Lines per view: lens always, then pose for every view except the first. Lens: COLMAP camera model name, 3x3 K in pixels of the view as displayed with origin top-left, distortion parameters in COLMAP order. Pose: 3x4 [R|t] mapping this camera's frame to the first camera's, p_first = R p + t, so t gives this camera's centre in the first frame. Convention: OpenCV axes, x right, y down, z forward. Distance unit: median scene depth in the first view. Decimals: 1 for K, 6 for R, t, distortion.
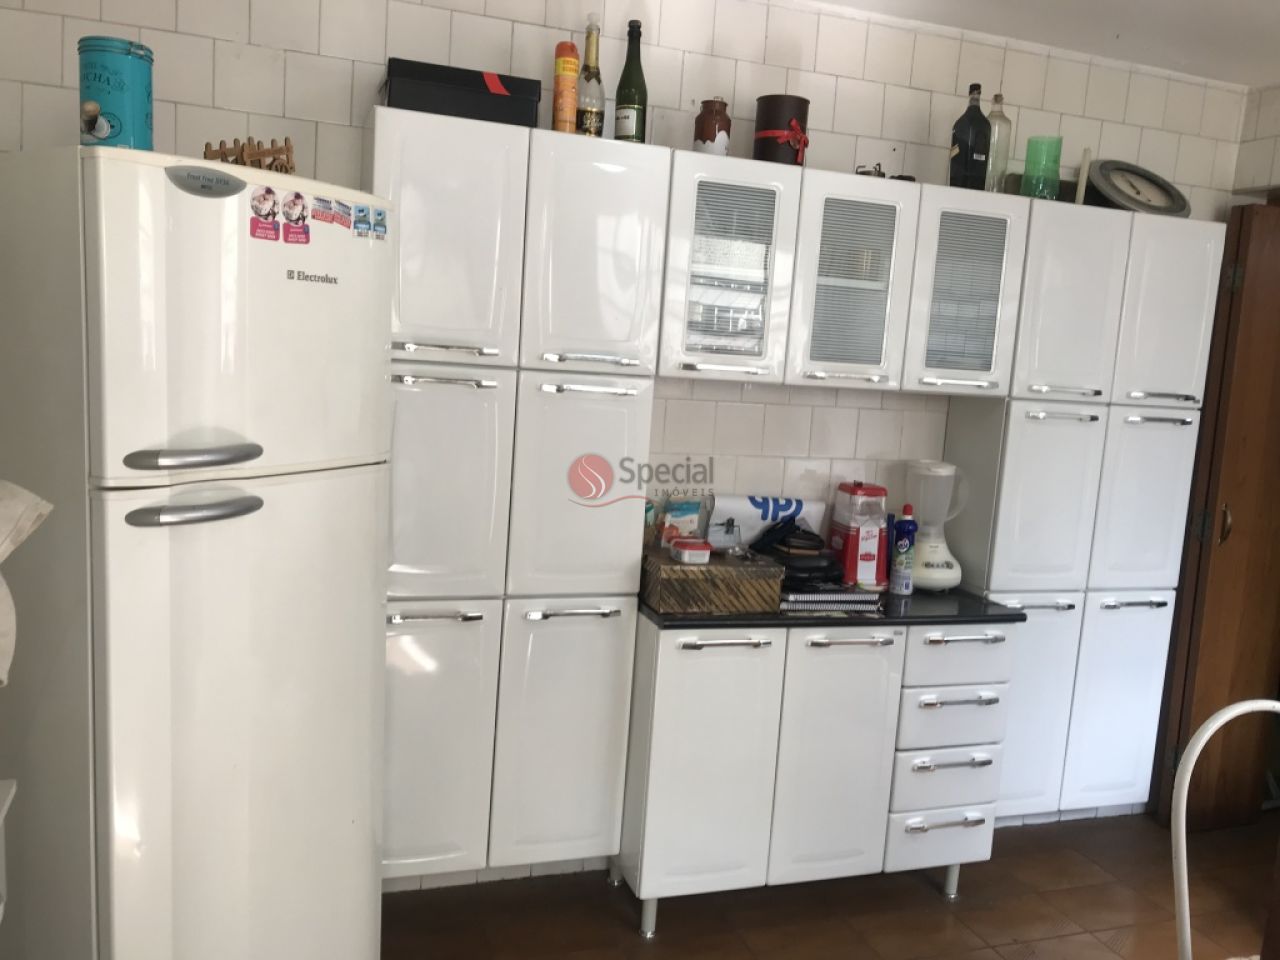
lens RADIAL K [[1060.5, 0, 637.6], [0, 1060.5, 482.0], [0, 0, 1]] dist [0.047940, -0.063840]
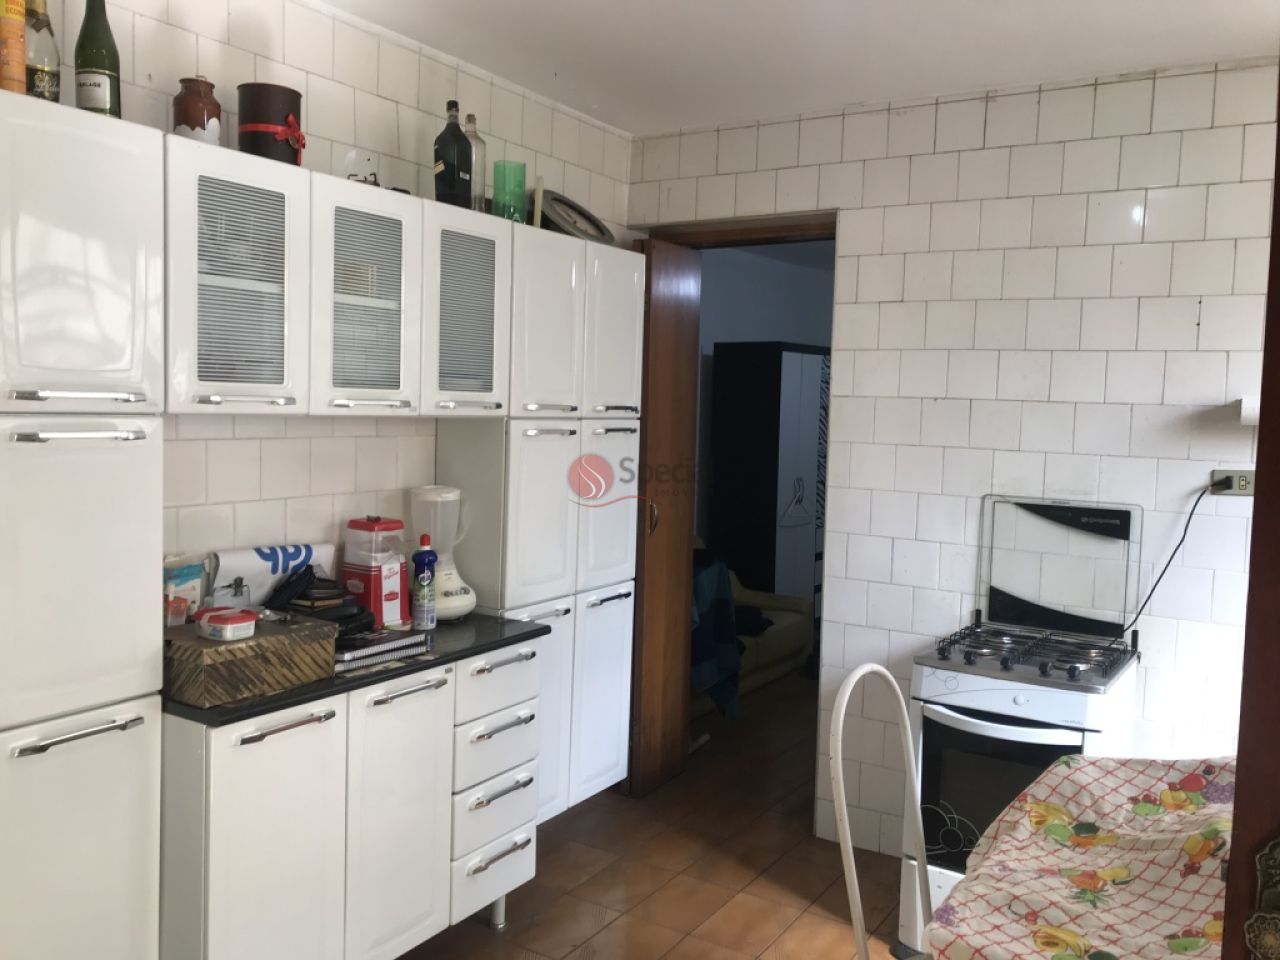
lens RADIAL K [[1060.5, 0, 637.1], [0, 1060.5, 475.4], [0, 0, 1]] dist [0.047940, -0.063840]
pose [[0.774414, -0.090433, 0.626182, -0.193877], [0.103514, 0.994506, 0.015608, -0.027252], [-0.624153, 0.052731, 0.779520, 0.143377]]
